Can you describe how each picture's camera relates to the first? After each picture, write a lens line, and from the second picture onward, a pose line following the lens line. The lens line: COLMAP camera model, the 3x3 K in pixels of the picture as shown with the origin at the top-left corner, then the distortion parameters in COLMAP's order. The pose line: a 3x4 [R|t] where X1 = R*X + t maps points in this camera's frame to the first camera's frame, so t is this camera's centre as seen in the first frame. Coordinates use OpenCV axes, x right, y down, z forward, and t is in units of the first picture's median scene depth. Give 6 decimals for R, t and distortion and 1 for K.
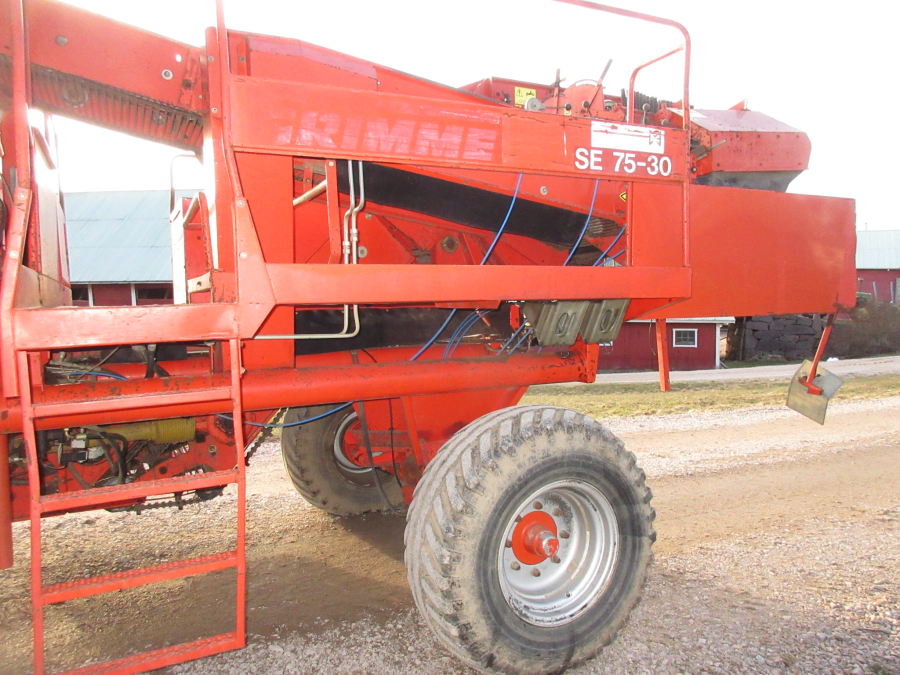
lens RADIAL K [[673.6, 0, 453.0], [0, 673.6, 339.4], [0, 0, 1]] dist [-0.000915, 0.009601]
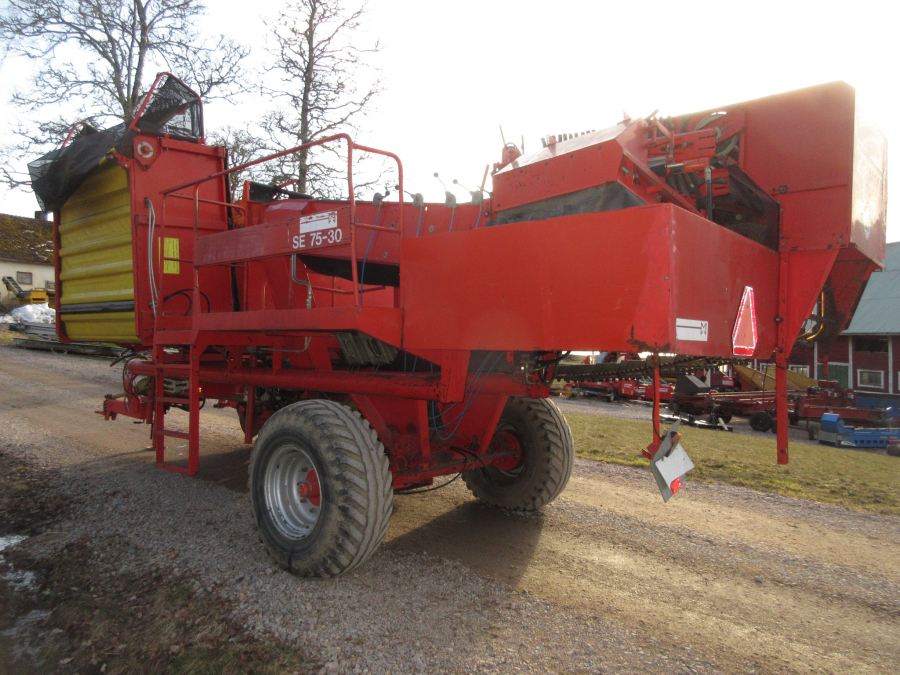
lens RADIAL K [[673.6, 0, 447.4], [0, 673.6, 335.0], [0, 0, 1]] dist [-0.000915, 0.009601]
pose [[0.371210, 0.001335, -0.928548, 1.596734], [-0.078134, 0.996497, -0.029803, -0.025236], [0.925256, 0.083614, 0.370014, 0.667504]]
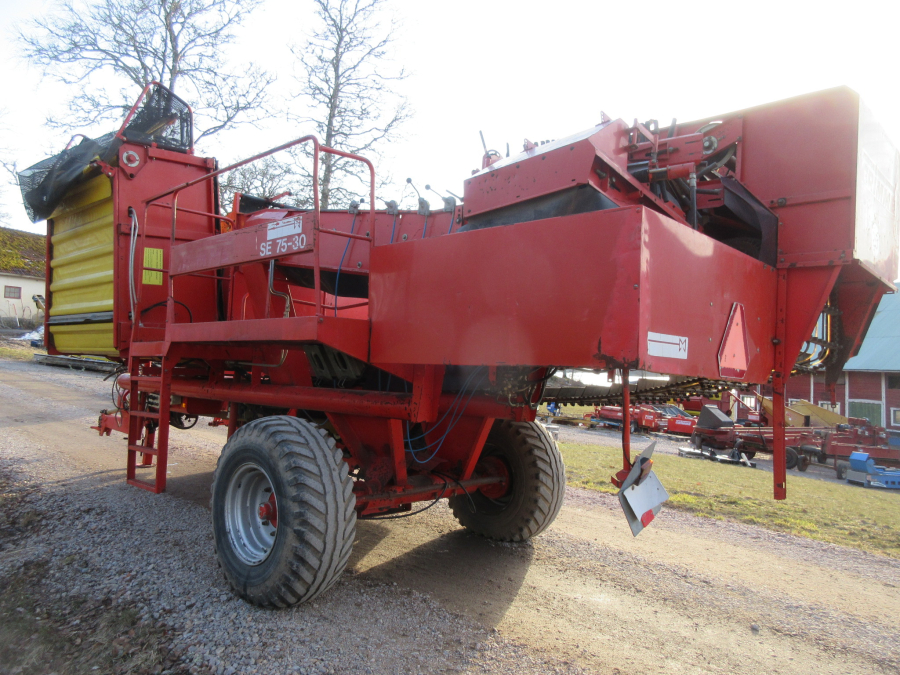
lens RADIAL K [[673.6, 0, 447.7], [0, 673.6, 334.9], [0, 0, 1]] dist [-0.000915, 0.009601]
pose [[0.336355, -0.029930, -0.941259, 1.556194], [-0.102096, 0.992445, -0.068041, -0.012261], [0.936185, 0.118984, 0.330758, 0.800551]]
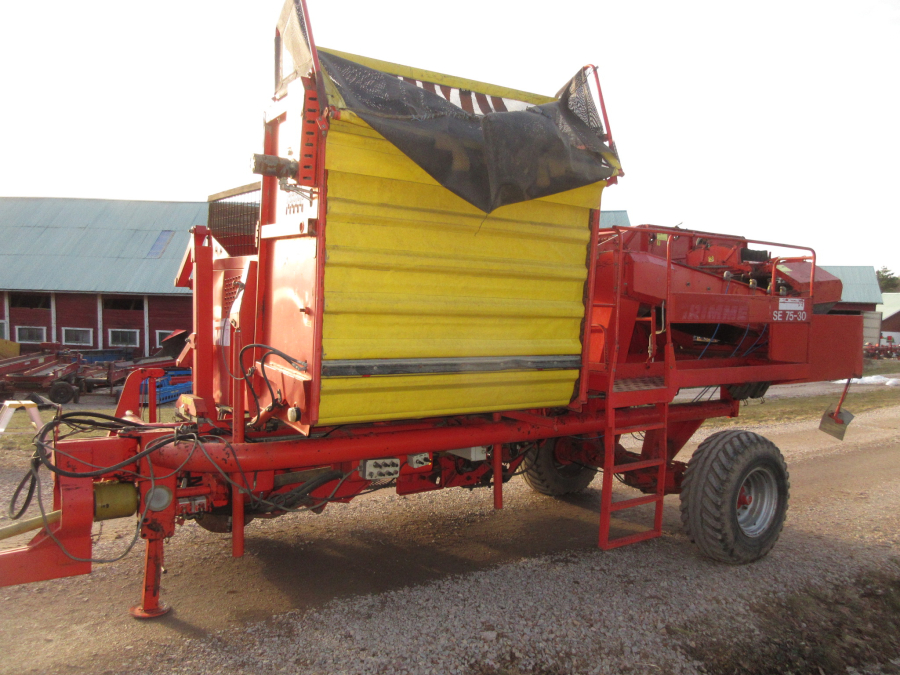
lens RADIAL K [[673.6, 0, 449.7], [0, 673.6, 337.7], [0, 0, 1]] dist [-0.000915, 0.009601]
pose [[0.991983, 0.027878, 0.123257, -0.963168], [-0.025731, 0.999489, -0.018978, -0.115113], [-0.123723, 0.015654, 0.992193, -0.872899]]
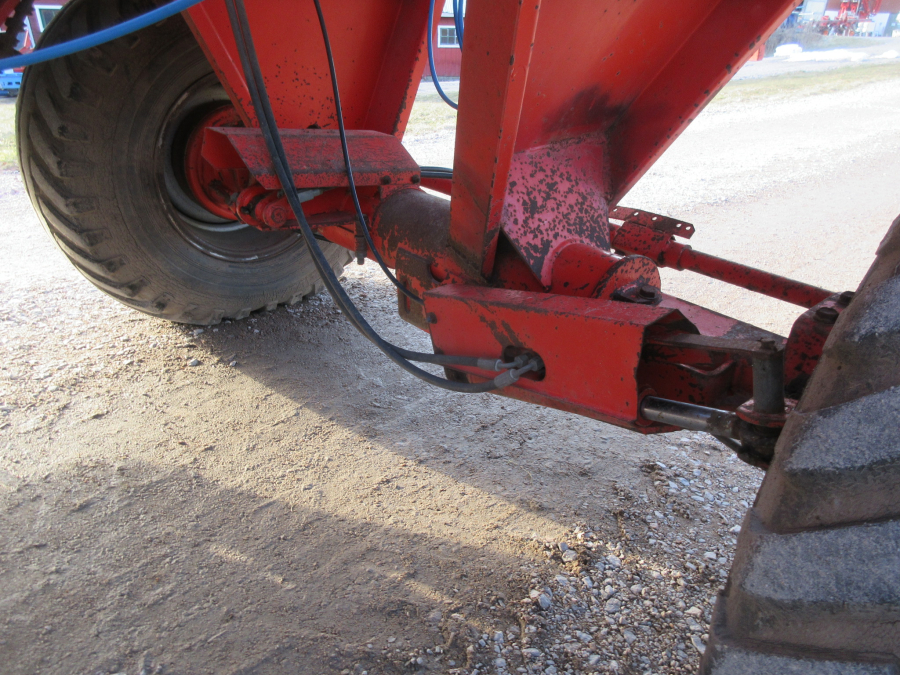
lens RADIAL K [[673.6, 0, 452.5], [0, 673.6, 333.1], [0, 0, 1]] dist [-0.000915, 0.009601]
pose [[0.967513, -0.089256, 0.236542, -0.170574], [-0.009232, 0.922511, 0.385859, 0.131967], [-0.252653, -0.375508, 0.891718, 0.837175]]
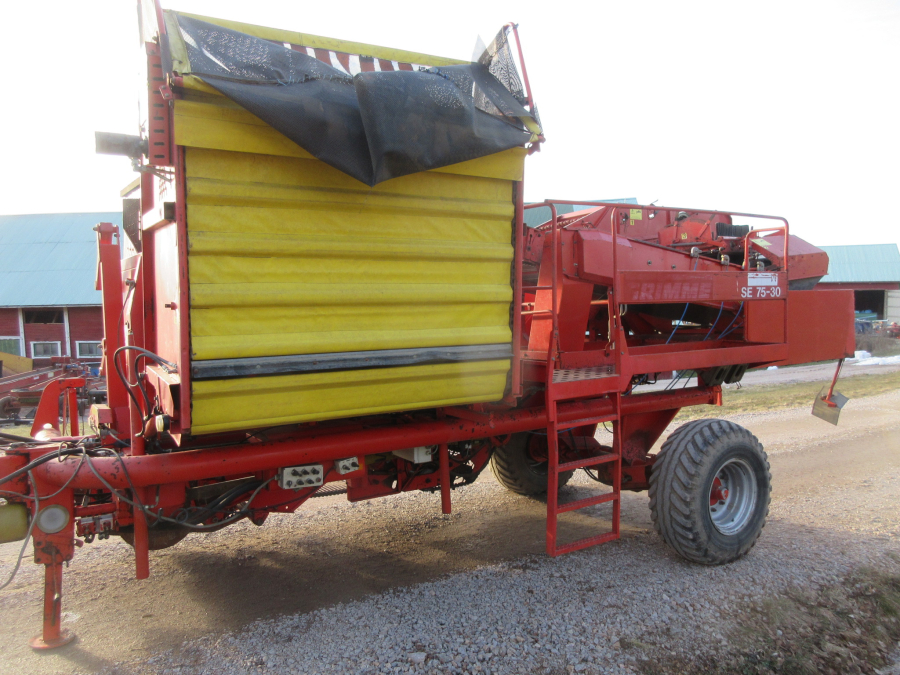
lens RADIAL K [[673.6, 0, 450.4], [0, 673.6, 337.8], [0, 0, 1]] dist [-0.000915, 0.009601]
pose [[0.995645, -0.014867, 0.092029, -0.737761], [0.016408, 0.999737, -0.016002, -0.104787], [-0.091767, 0.017442, 0.995628, -0.762094]]
